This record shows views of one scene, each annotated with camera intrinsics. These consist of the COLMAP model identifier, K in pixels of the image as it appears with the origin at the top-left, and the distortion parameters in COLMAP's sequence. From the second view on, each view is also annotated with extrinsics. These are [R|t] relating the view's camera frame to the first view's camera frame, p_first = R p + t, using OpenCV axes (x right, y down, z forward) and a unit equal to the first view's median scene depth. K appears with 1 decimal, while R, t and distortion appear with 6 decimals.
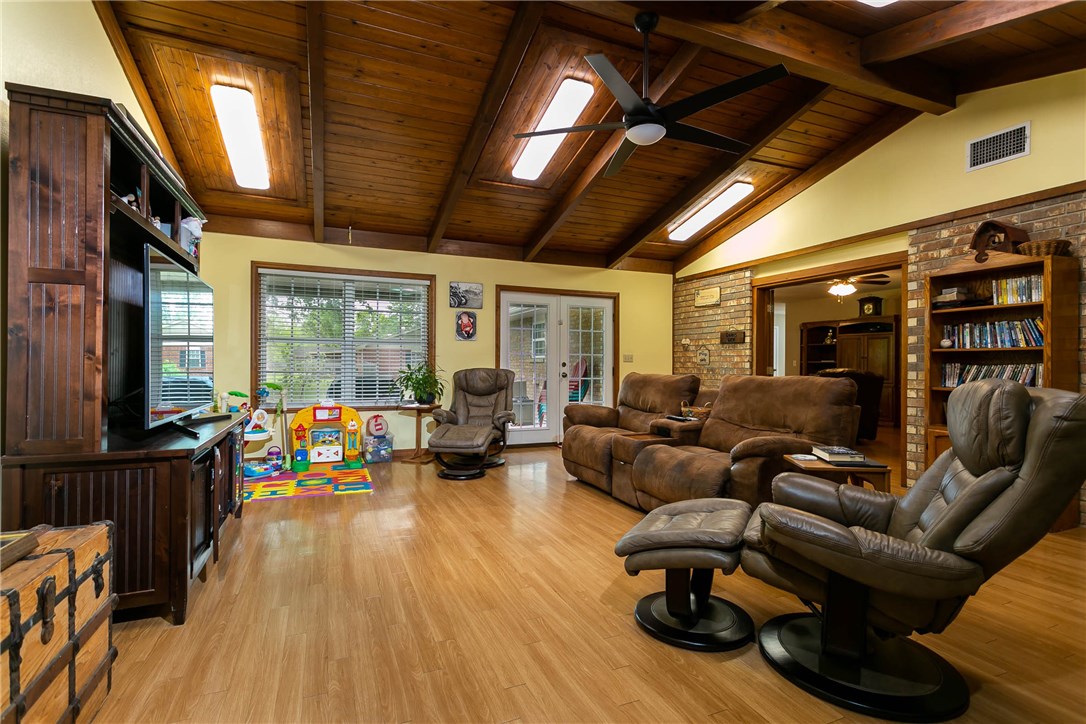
lens RADIAL K [[520.1, 0, 542.9], [0, 520.1, 361.9], [0, 0, 1]] dist [-0.000247, 0.000037]
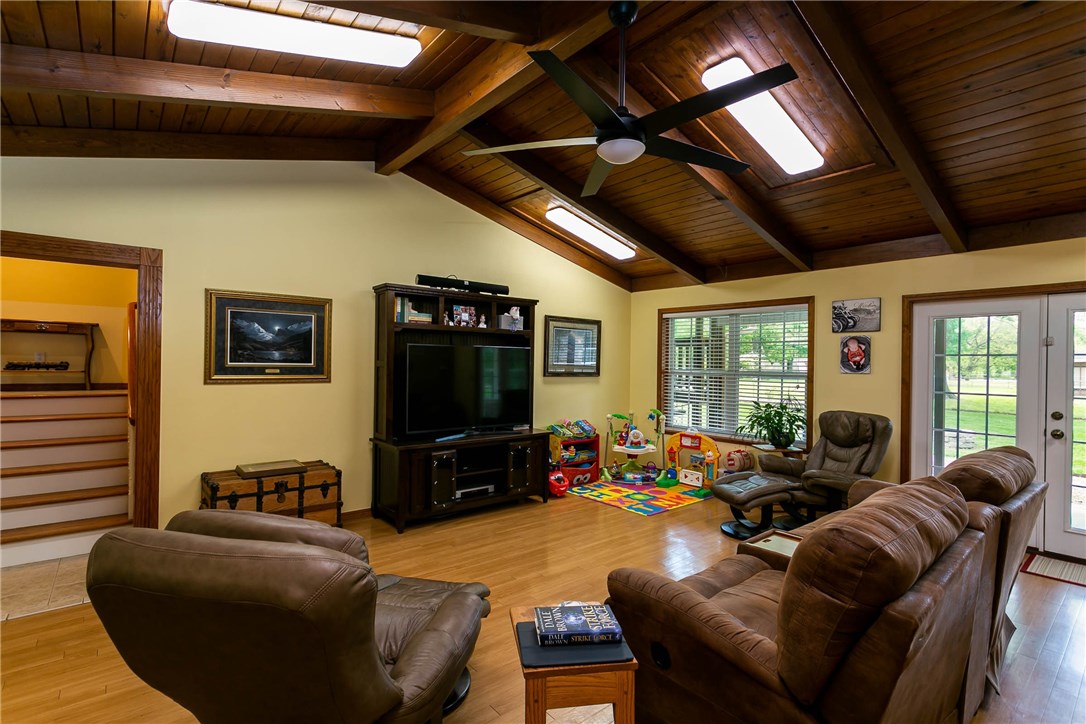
lens RADIAL K [[520.1, 0, 544.5], [0, 520.1, 363.3], [0, 0, 1]] dist [-0.000247, 0.000037]
pose [[0.291211, 0.001030, -0.956658, 0.468820], [-0.003882, 0.999992, -0.000105, -0.054943], [0.956651, 0.003744, 0.291212, 0.326418]]
